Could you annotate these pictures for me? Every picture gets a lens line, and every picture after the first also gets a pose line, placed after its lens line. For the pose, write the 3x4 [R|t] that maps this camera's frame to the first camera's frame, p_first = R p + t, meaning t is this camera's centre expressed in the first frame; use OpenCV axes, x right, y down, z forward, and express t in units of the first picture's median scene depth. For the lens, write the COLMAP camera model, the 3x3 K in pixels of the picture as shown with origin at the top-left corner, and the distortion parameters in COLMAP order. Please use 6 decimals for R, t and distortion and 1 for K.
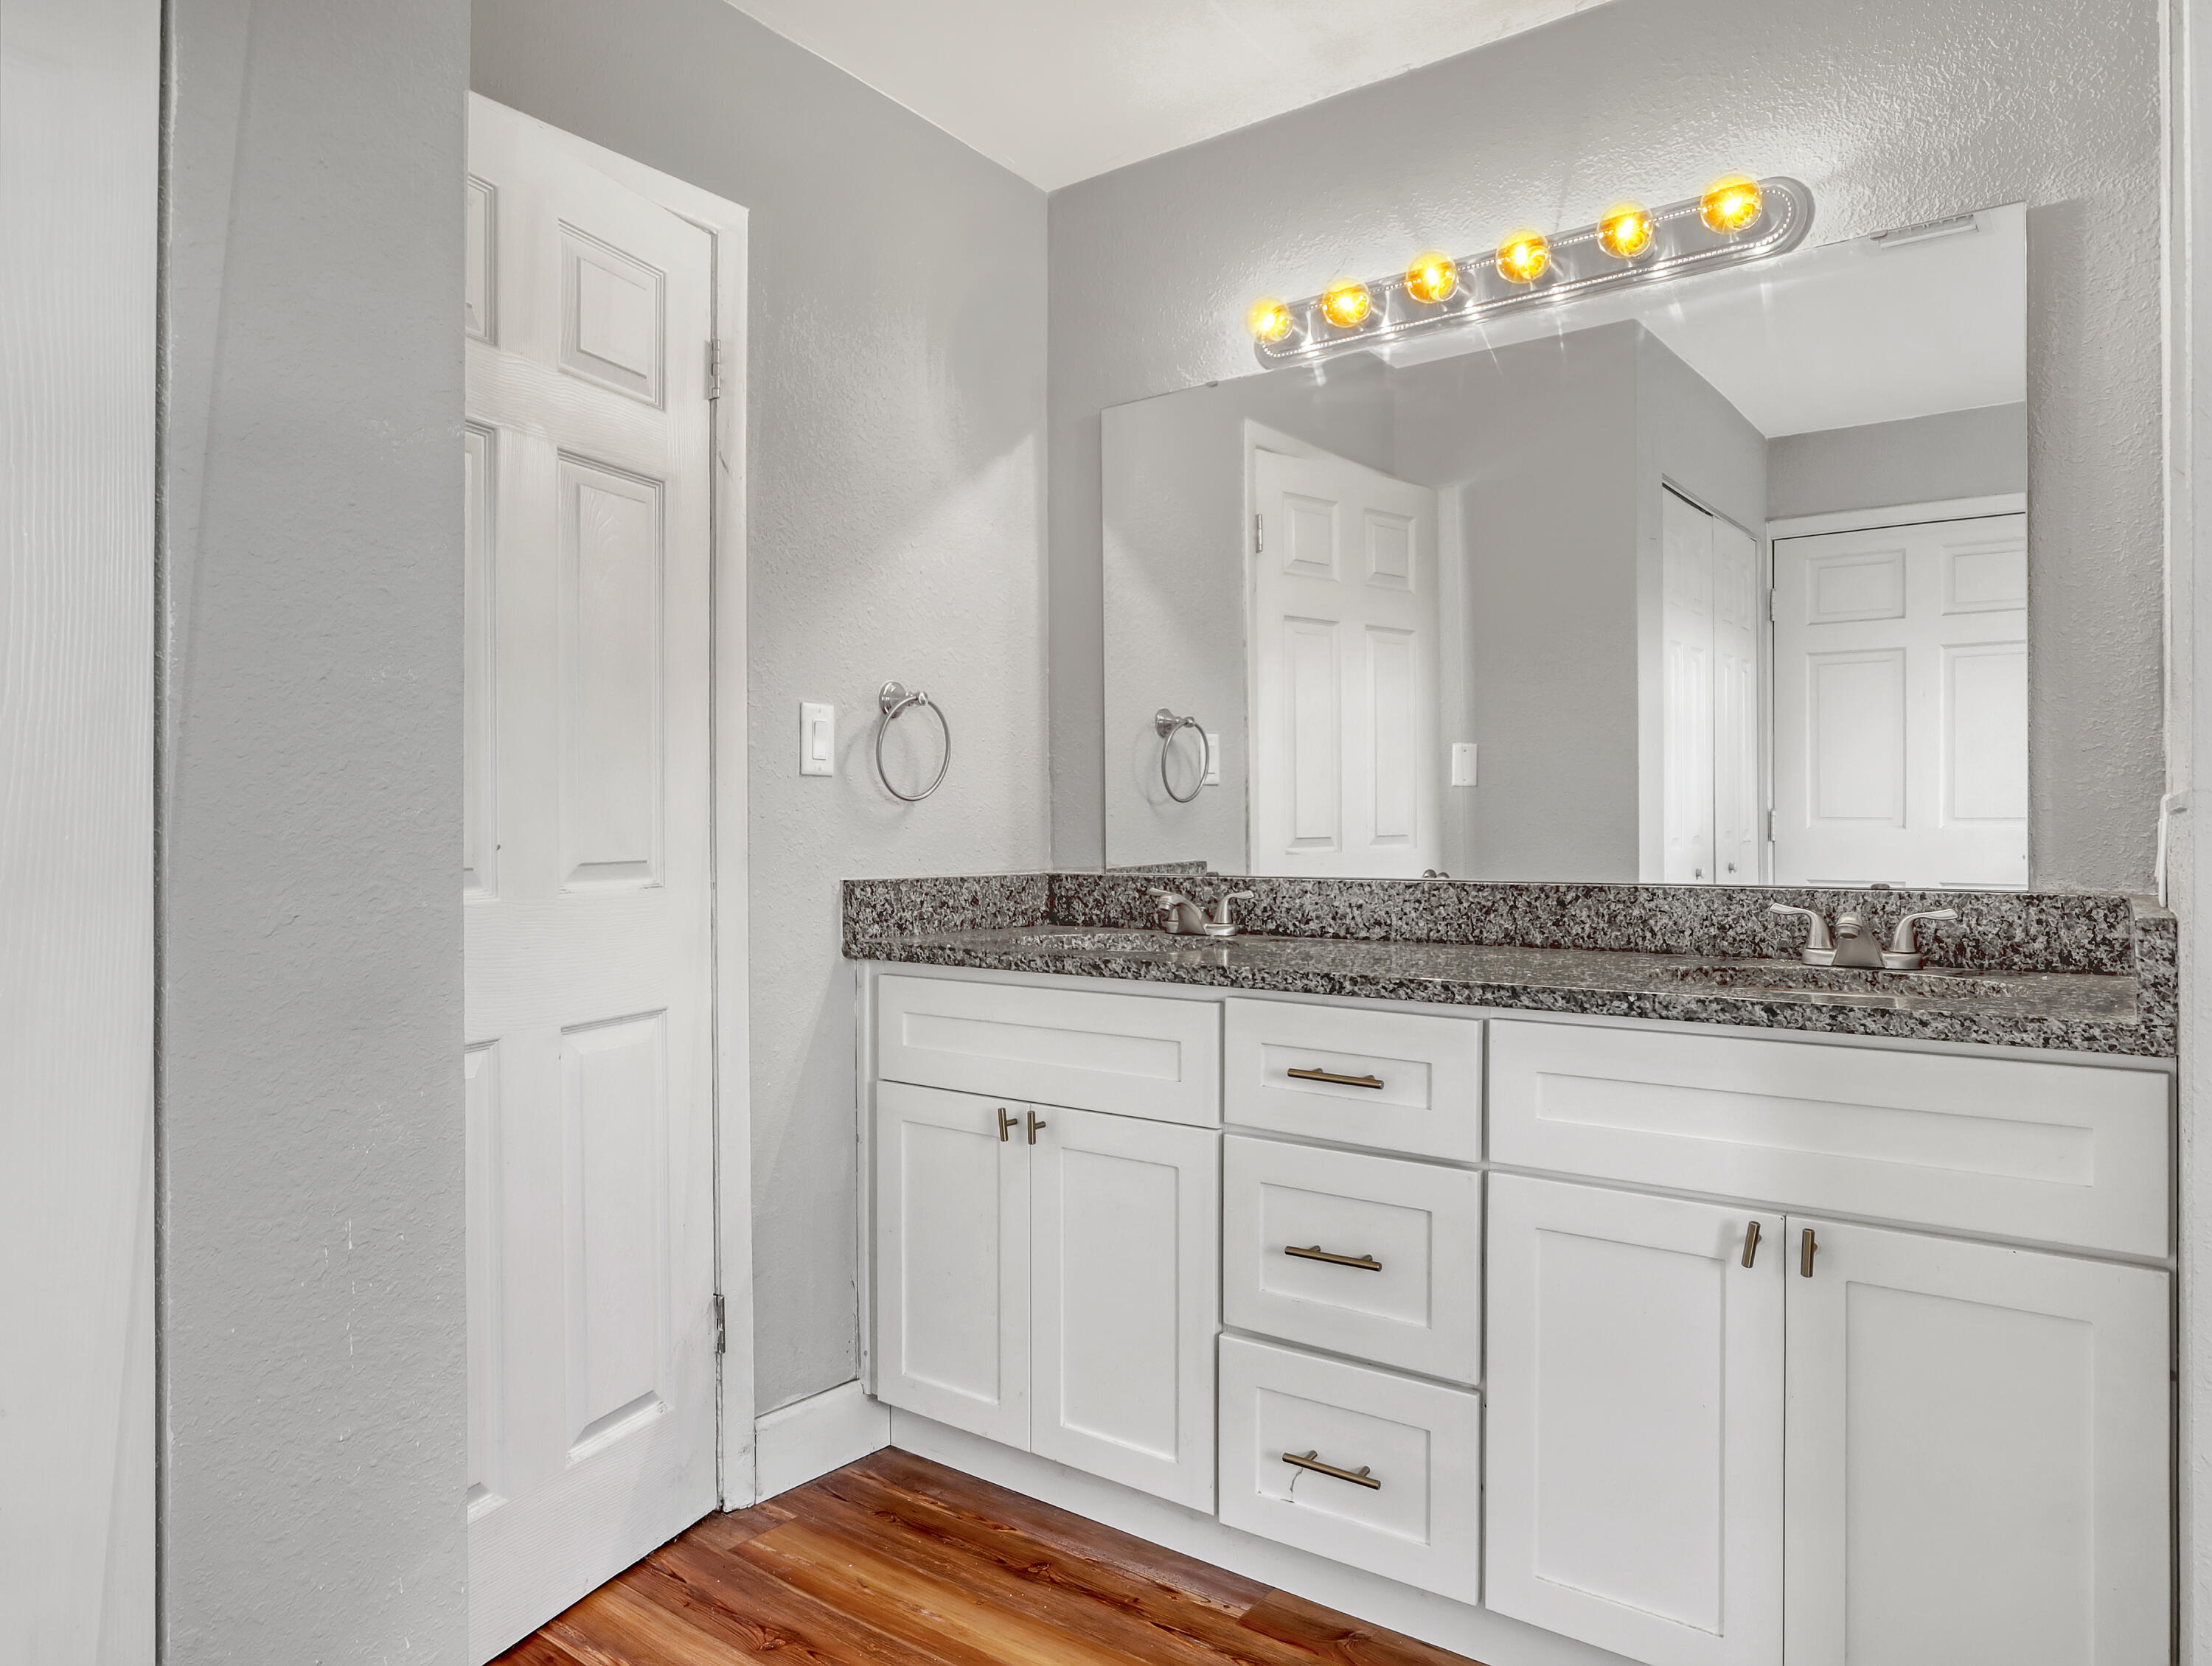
lens RADIAL K [[1350.3, 0, 1019.6], [0, 1350.3, 802.1], [0, 0, 1]] dist [-0.039749, 0.019936]
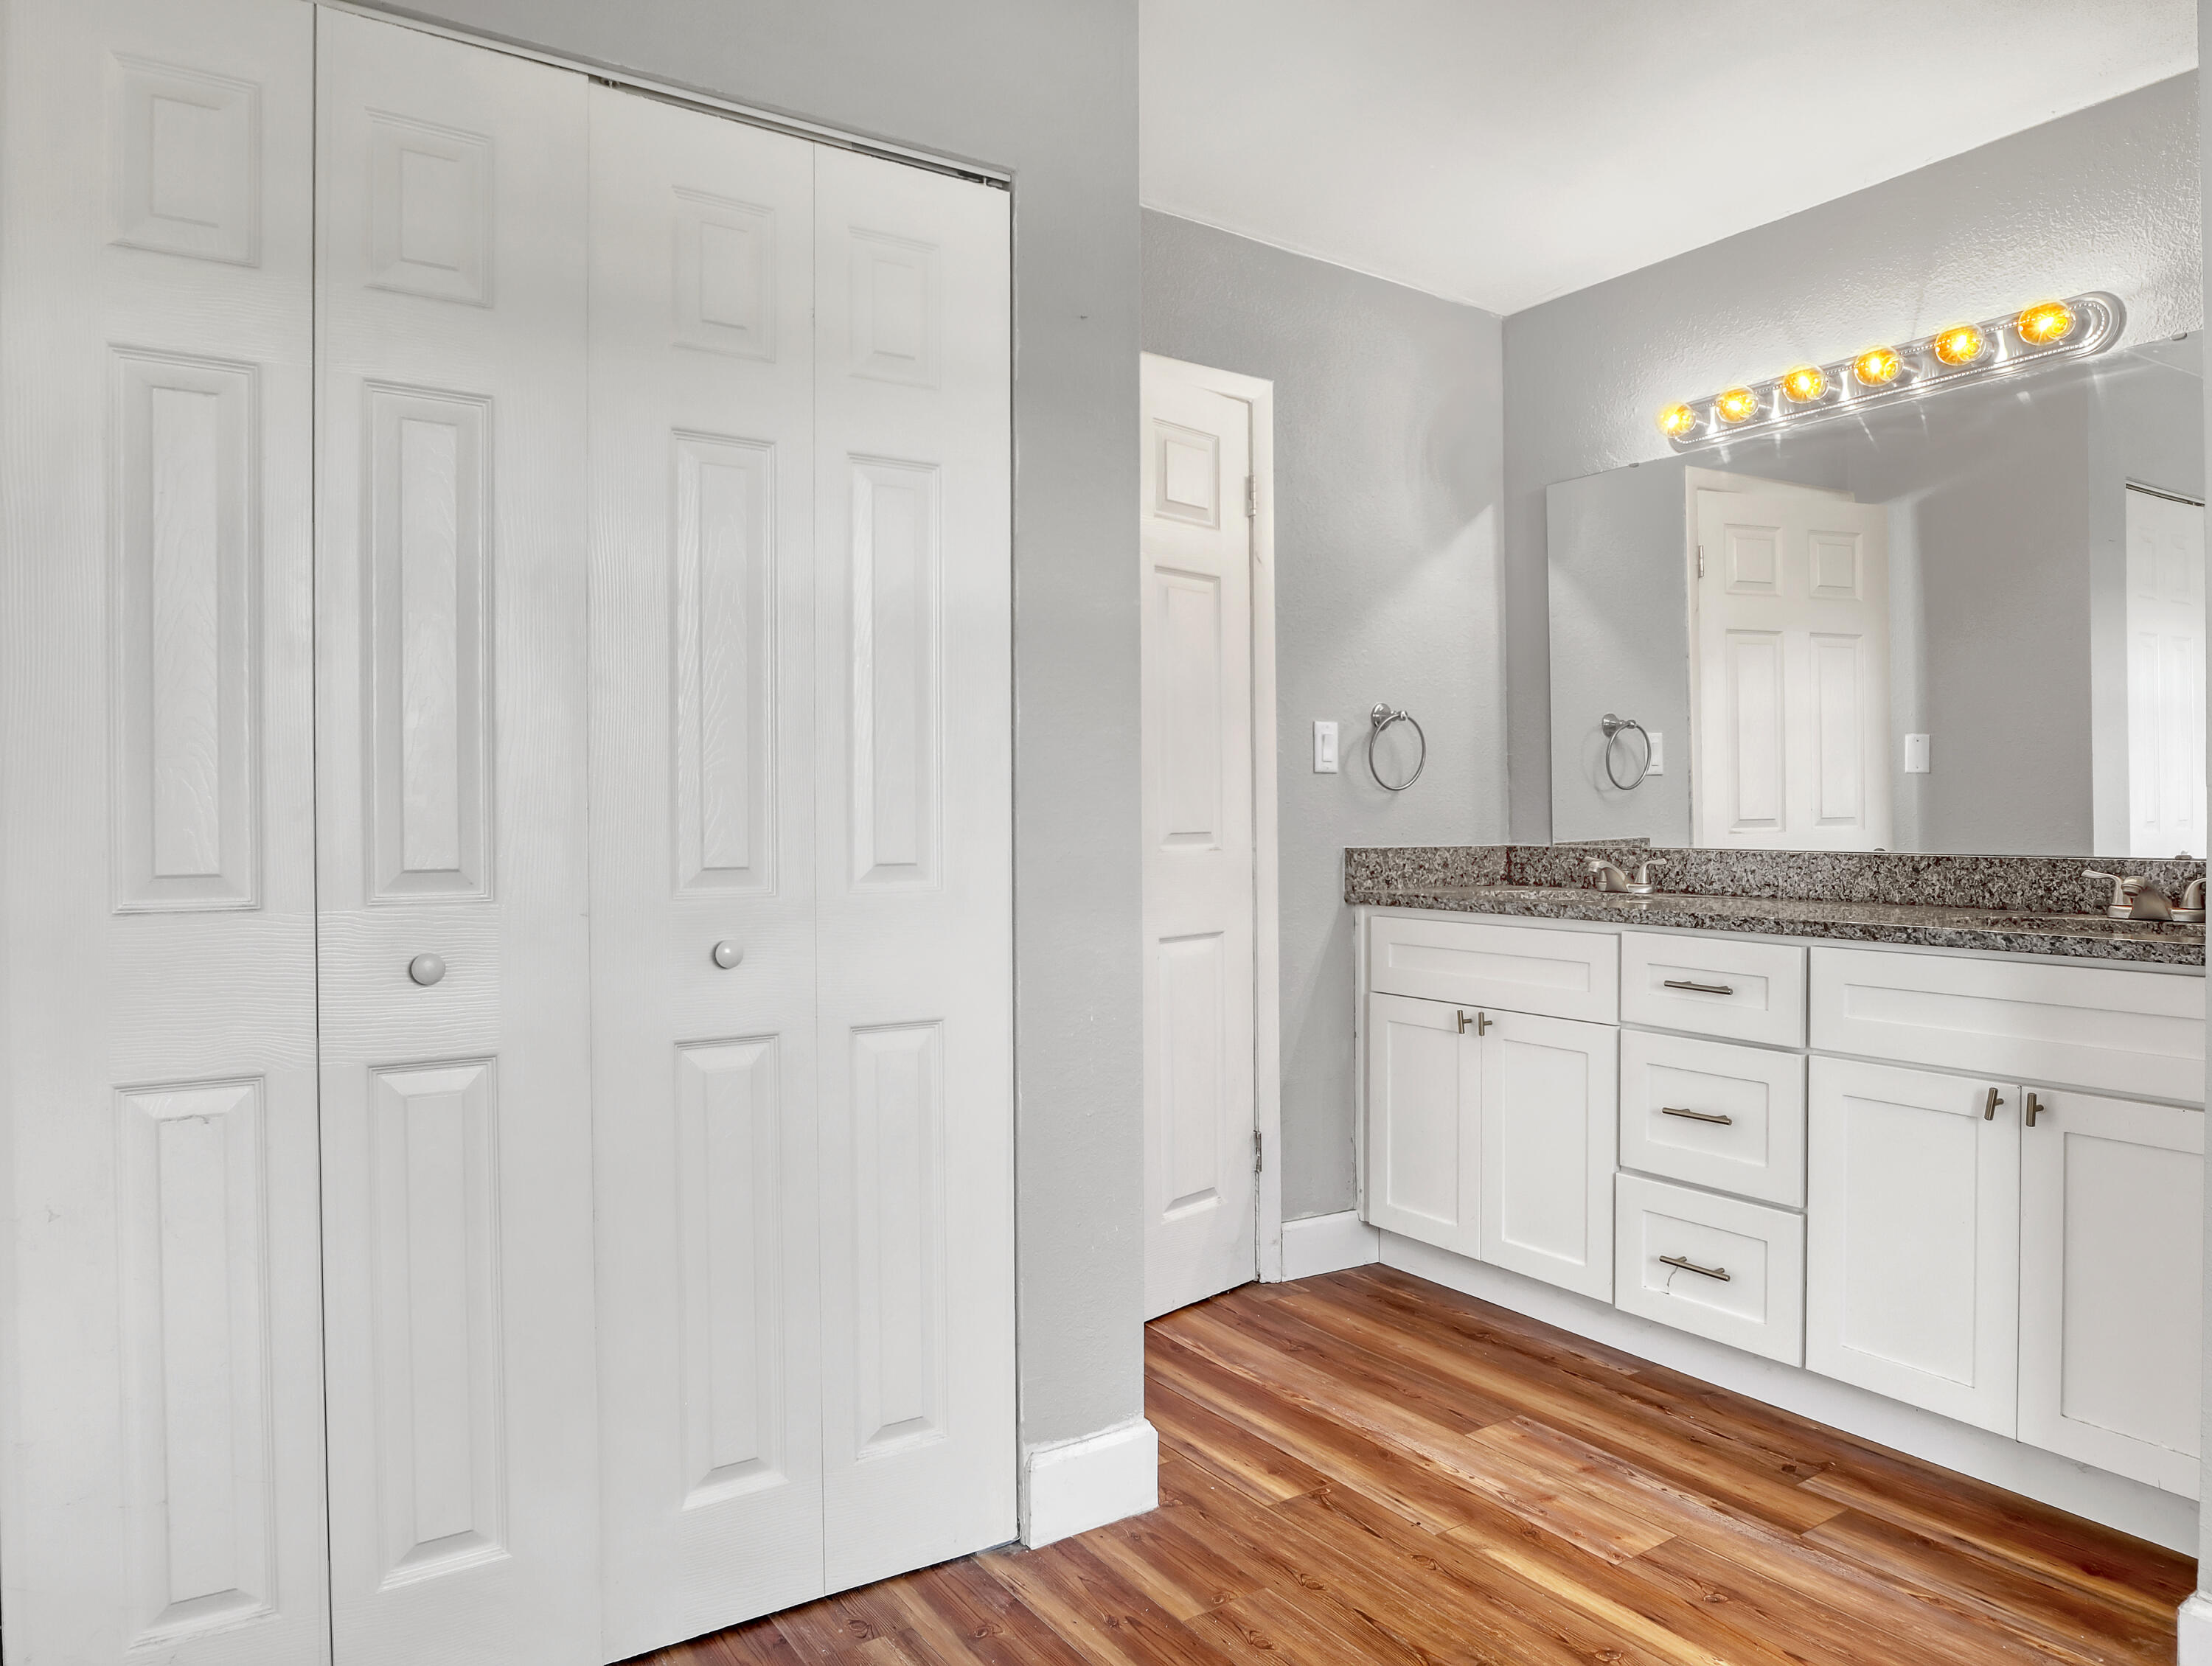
lens RADIAL K [[1350.3, 0, 1019.6], [0, 1350.3, 802.1], [0, 0, 1]] dist [-0.039749, 0.019936]
pose [[0.932438, -0.001201, -0.361329, 0.063242], [0.005559, 0.999924, 0.011022, -0.006733], [0.361288, -0.012286, 0.932373, -0.450217]]
